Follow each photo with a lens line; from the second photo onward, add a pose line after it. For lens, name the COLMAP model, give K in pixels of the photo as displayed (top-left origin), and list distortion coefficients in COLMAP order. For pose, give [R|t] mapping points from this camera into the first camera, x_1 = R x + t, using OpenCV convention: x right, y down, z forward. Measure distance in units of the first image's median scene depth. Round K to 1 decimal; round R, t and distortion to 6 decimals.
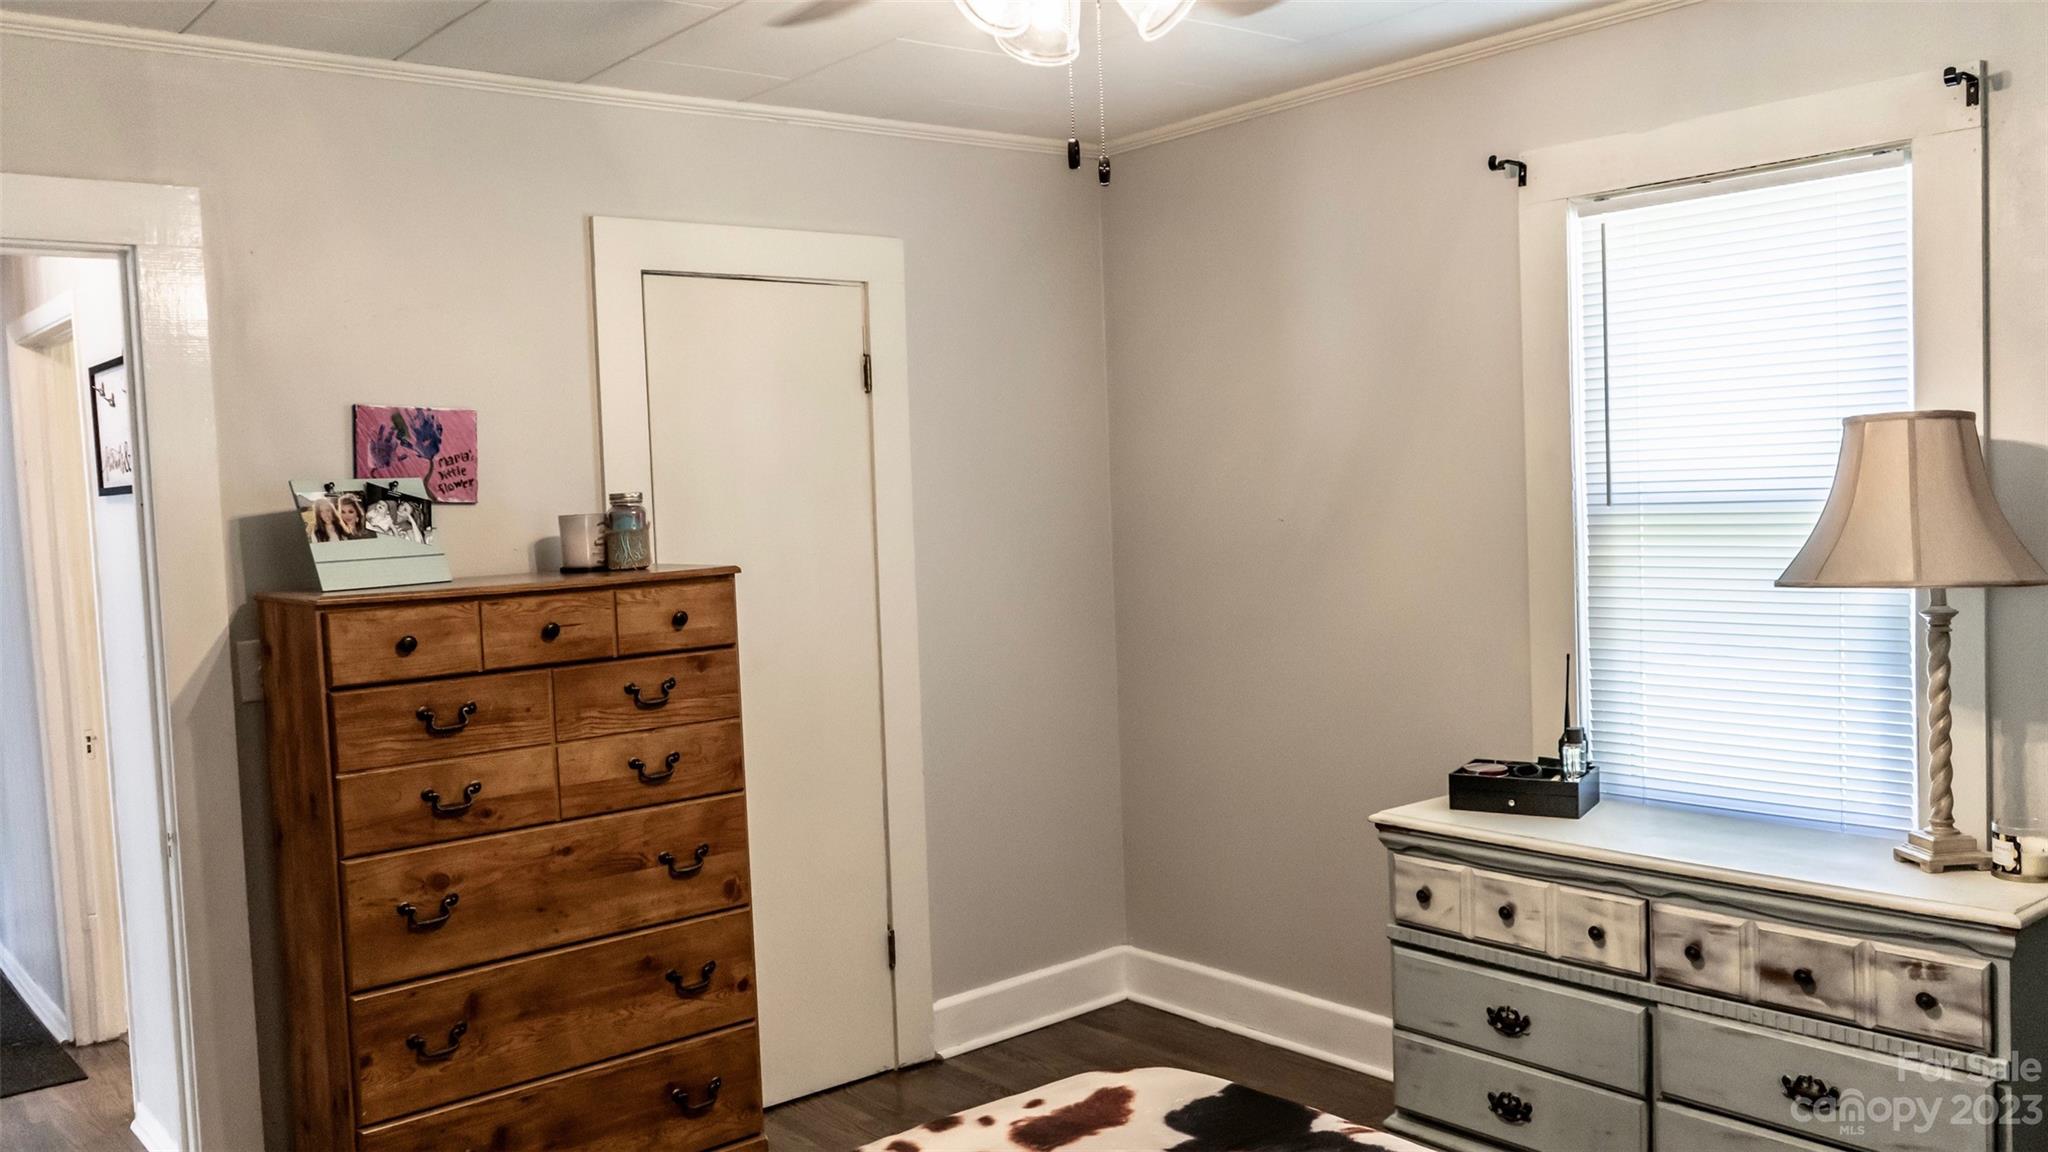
lens RADIAL K [[1690.1, 0, 1038.5], [0, 1690.1, 577.0], [0, 0, 1]] dist [0.008752, 0.009078]
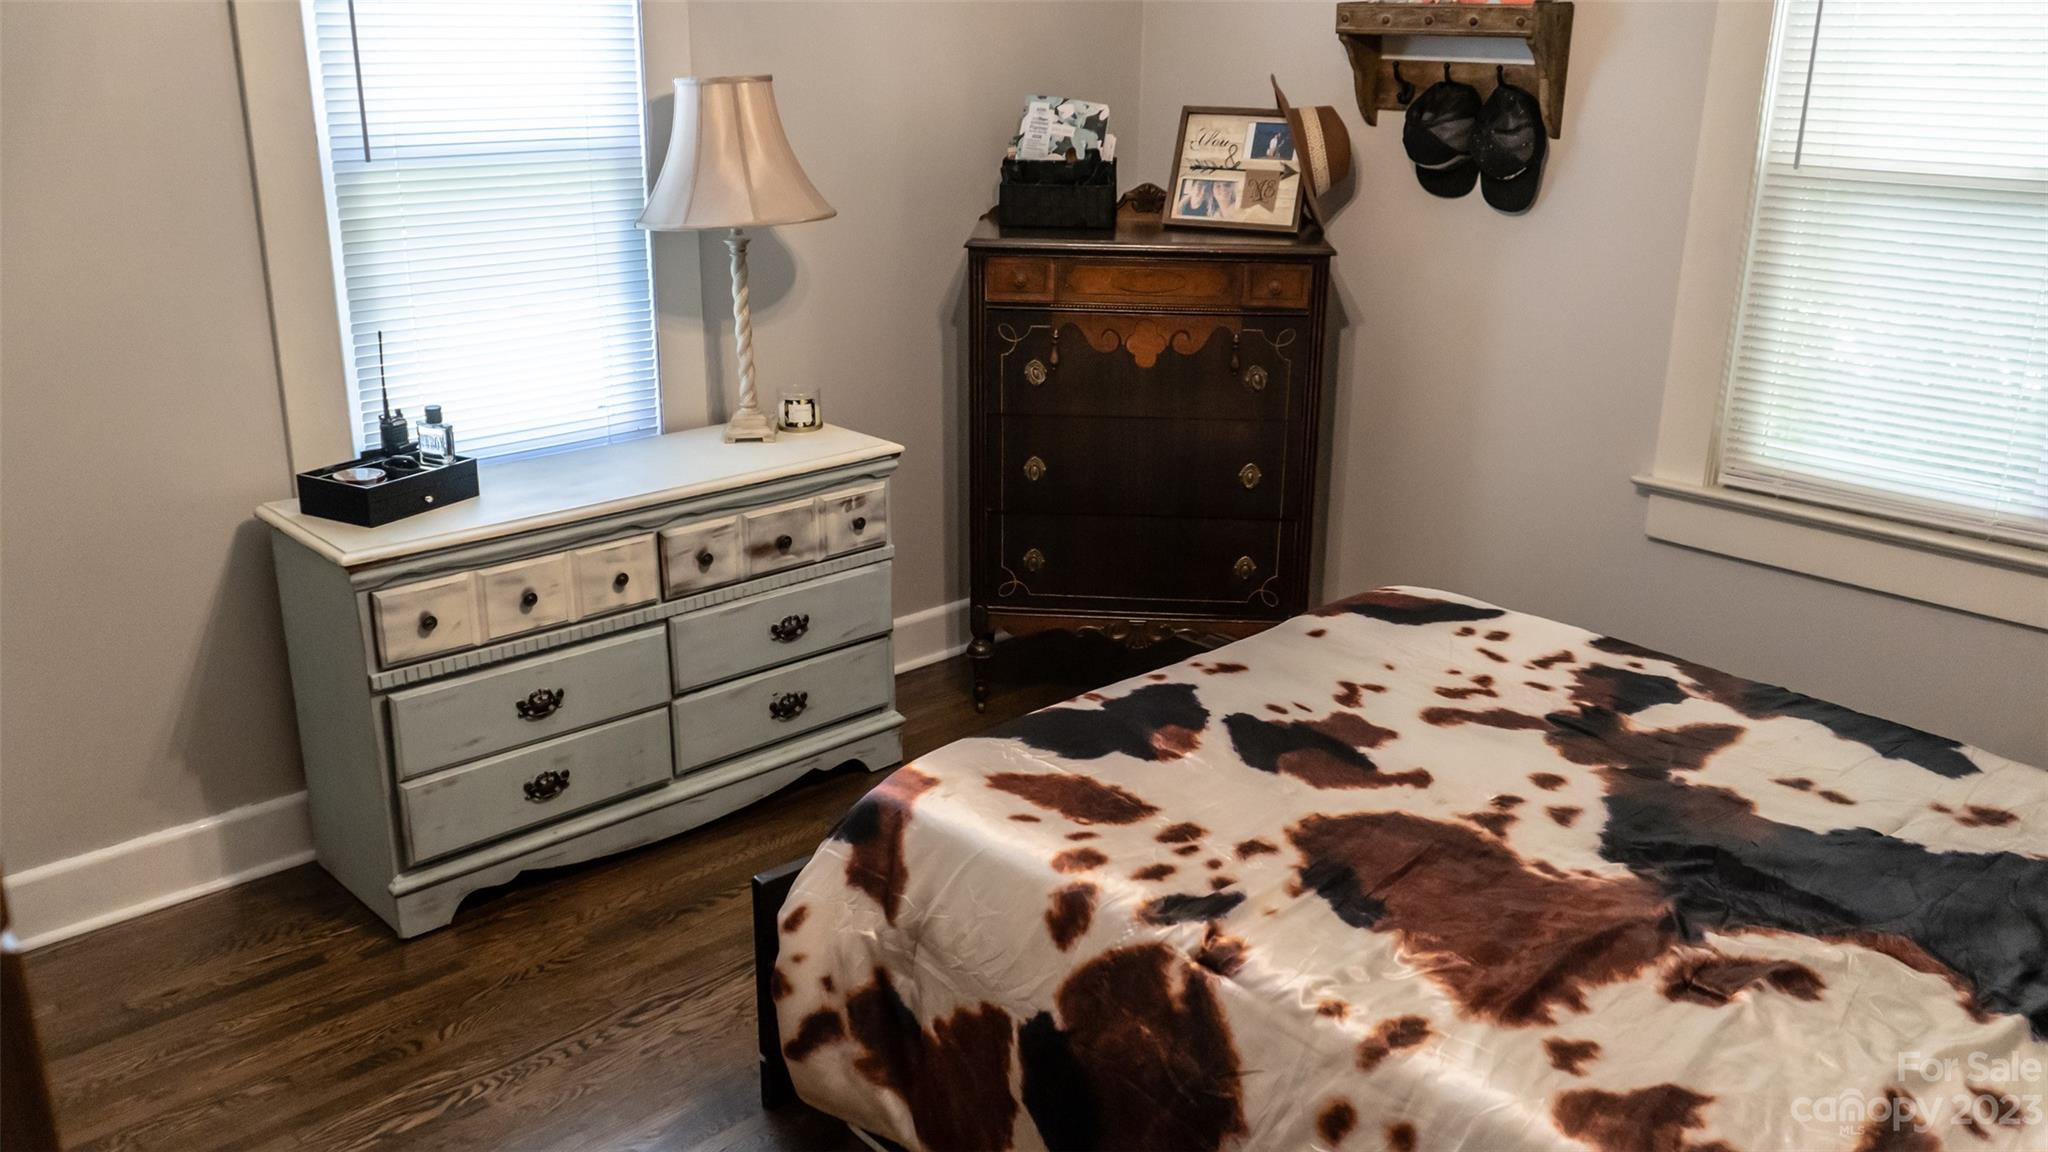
lens RADIAL K [[1656.1, 0, 1024.0], [0, 1656.1, 576.0], [0, 0, 1]] dist [-0.004557, -0.009228]
pose [[-0.056102, -0.278138, 0.958901, -0.687128], [0.050201, 0.958413, 0.280933, -0.070226], [-0.997162, 0.063899, -0.039806, 0.806589]]
